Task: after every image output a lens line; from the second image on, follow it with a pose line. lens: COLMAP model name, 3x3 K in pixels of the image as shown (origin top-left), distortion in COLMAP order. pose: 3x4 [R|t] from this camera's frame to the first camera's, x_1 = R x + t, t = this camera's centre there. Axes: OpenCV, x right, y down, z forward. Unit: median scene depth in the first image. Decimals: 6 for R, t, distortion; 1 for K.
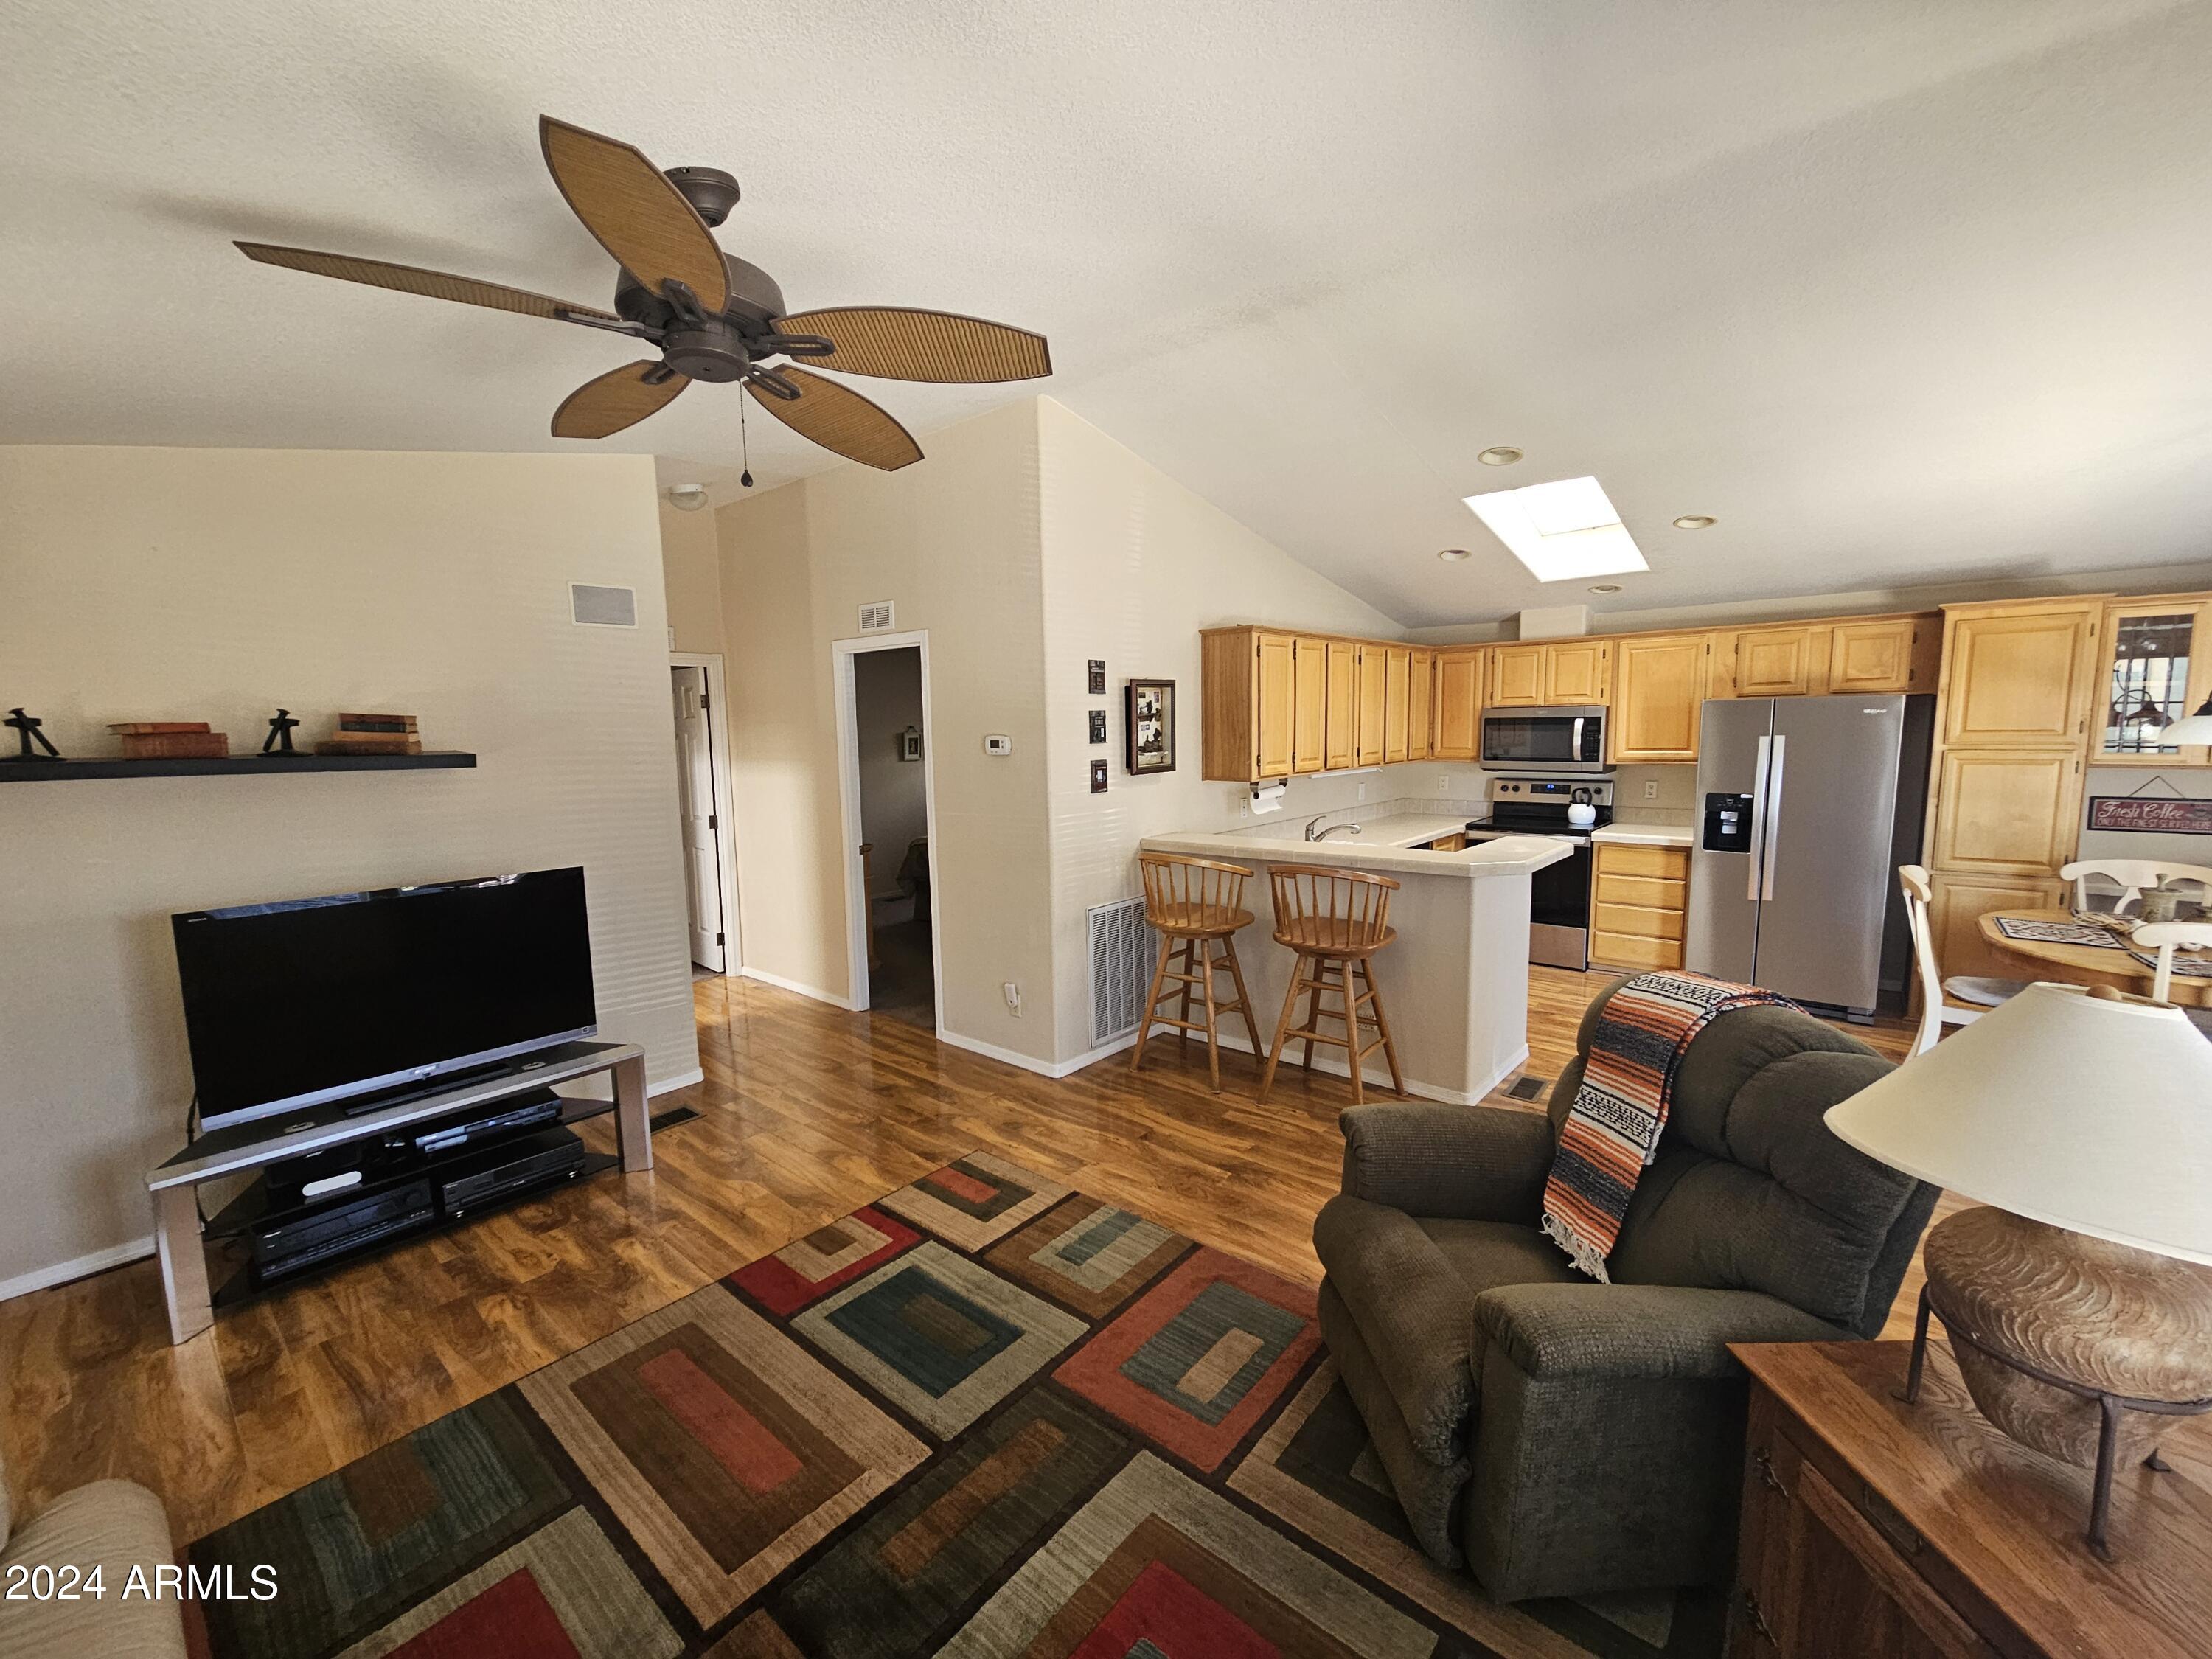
lens RADIAL K [[906.5, 0, 1089.5], [0, 906.5, 834.9], [0, 0, 1]] dist [0.002351, -0.000232]
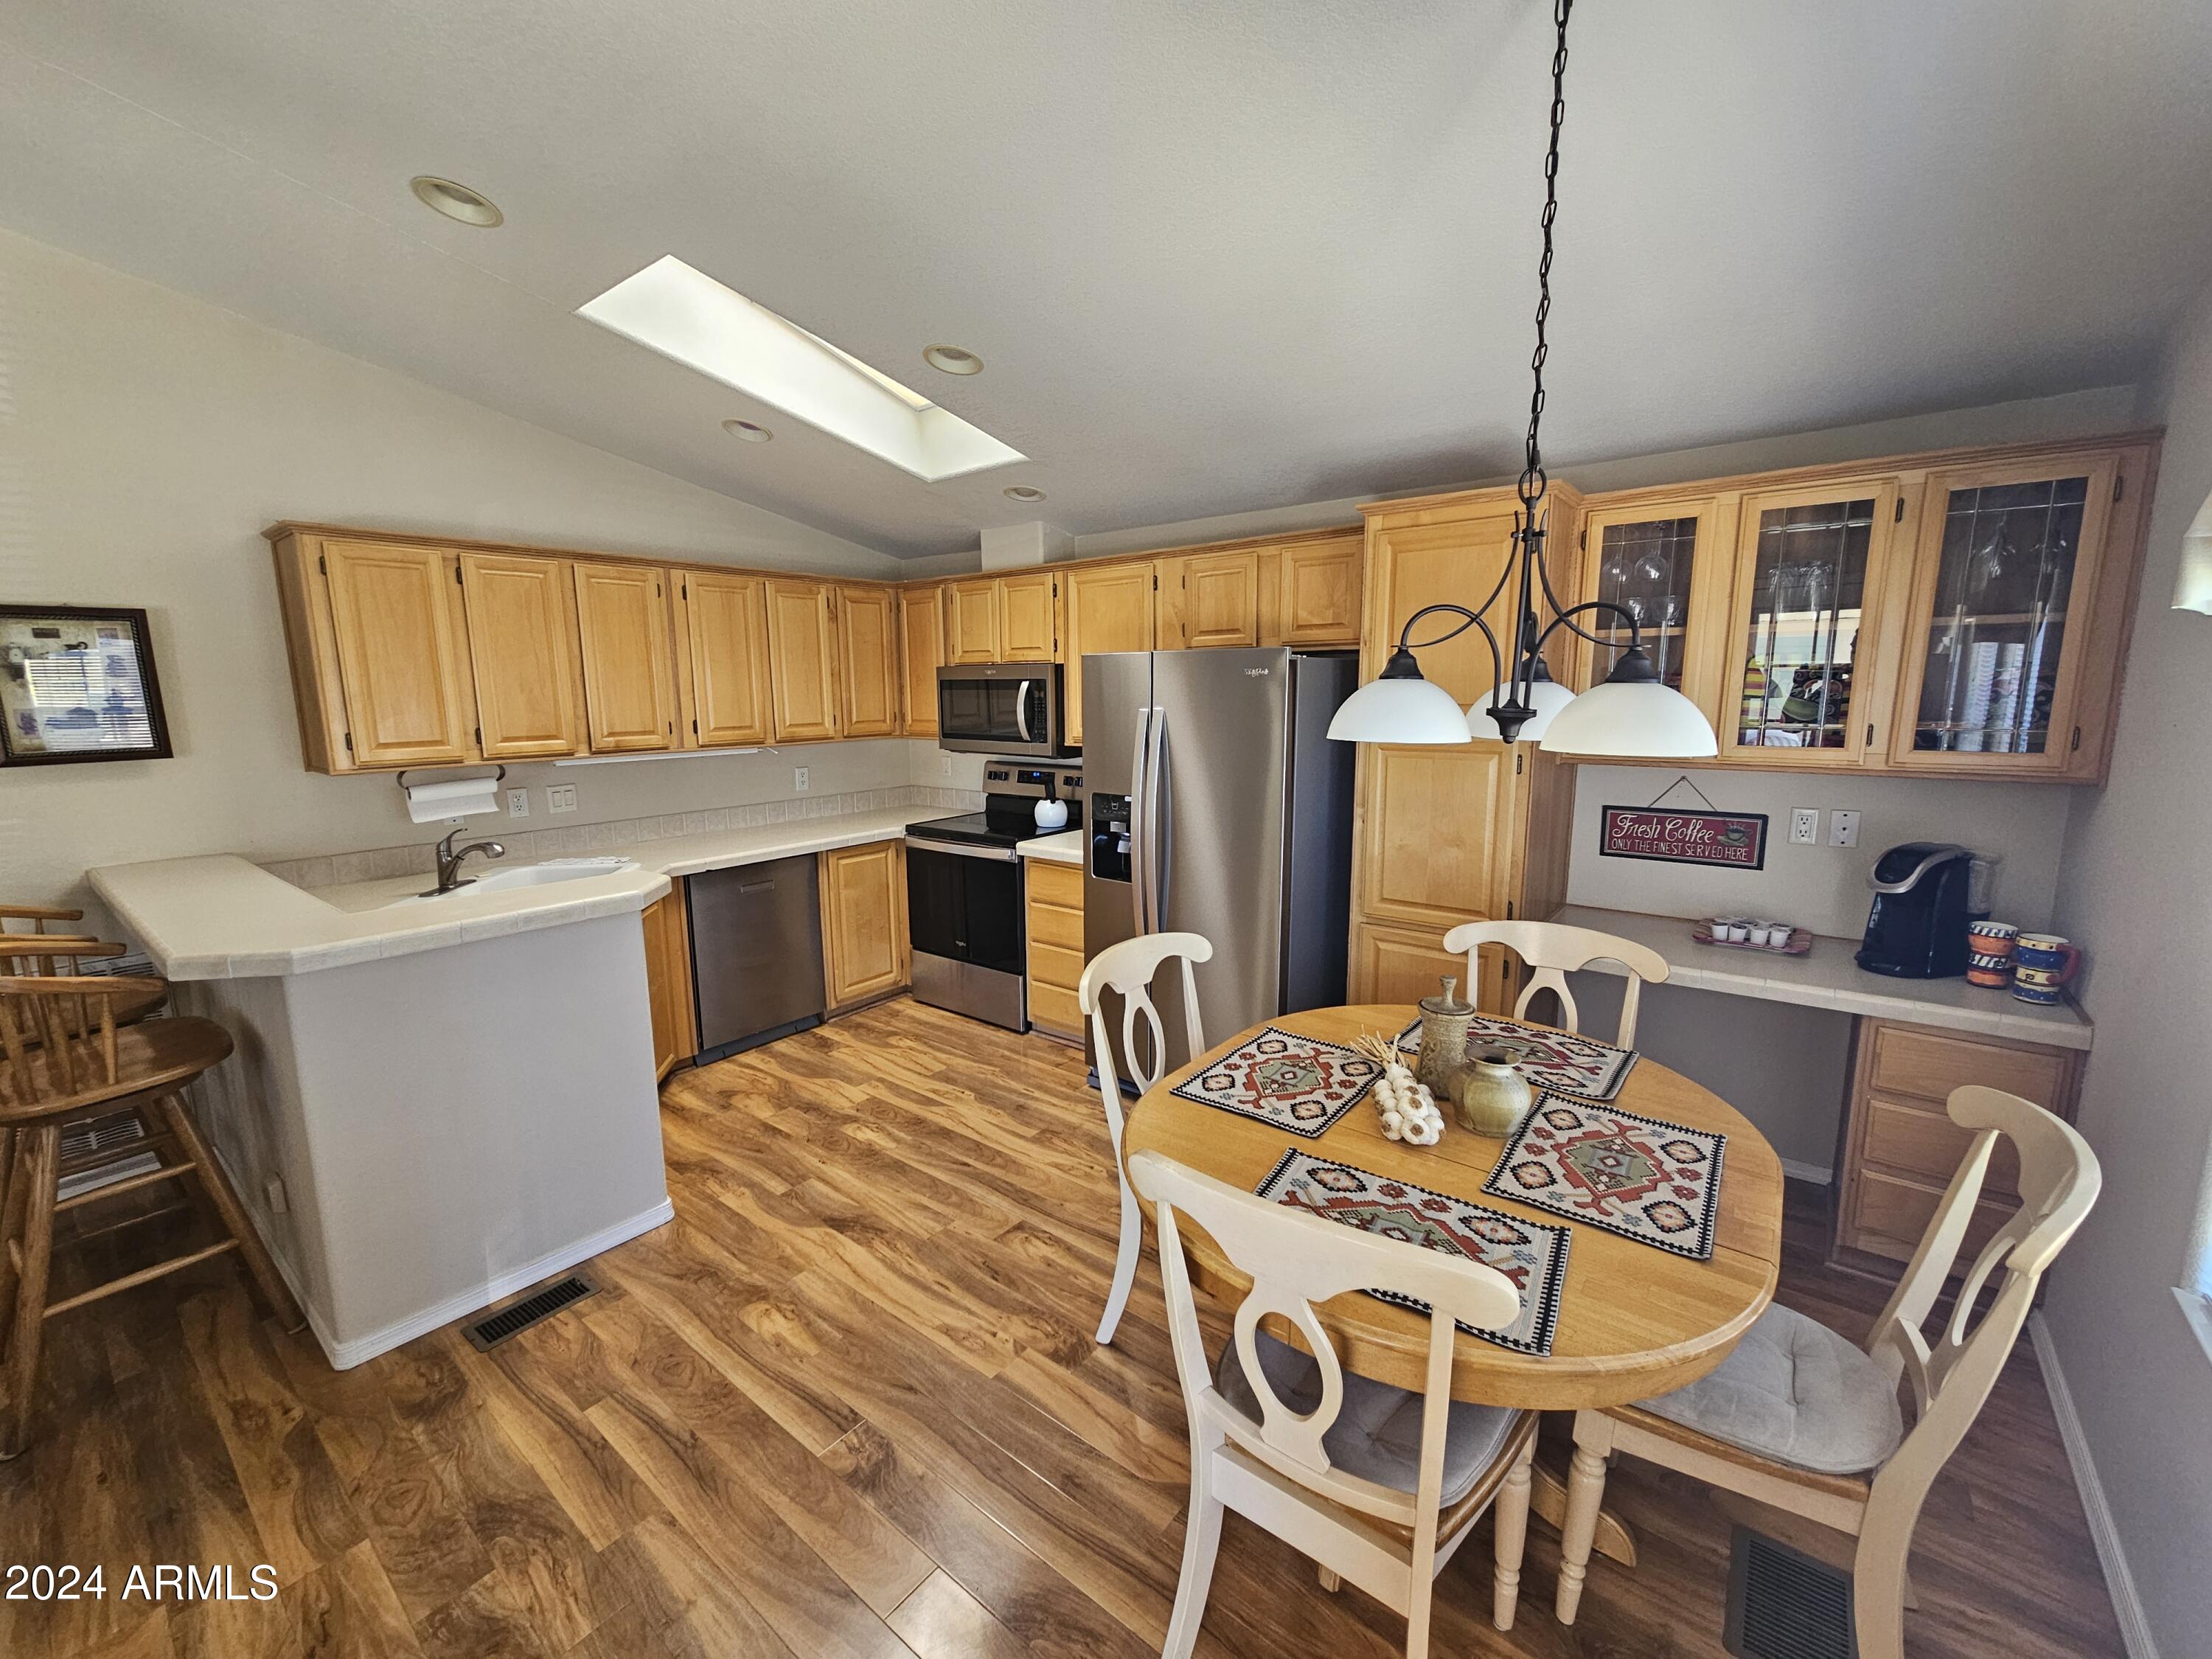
lens RADIAL K [[906.5, 0, 1081.3], [0, 906.5, 833.1], [0, 0, 1]] dist [0.002351, -0.000232]
pose [[0.999363, 0.002705, 0.035579, 0.666398], [-0.004100, 0.999223, 0.039211, -0.044287], [-0.035445, -0.039332, 0.998597, 0.336260]]
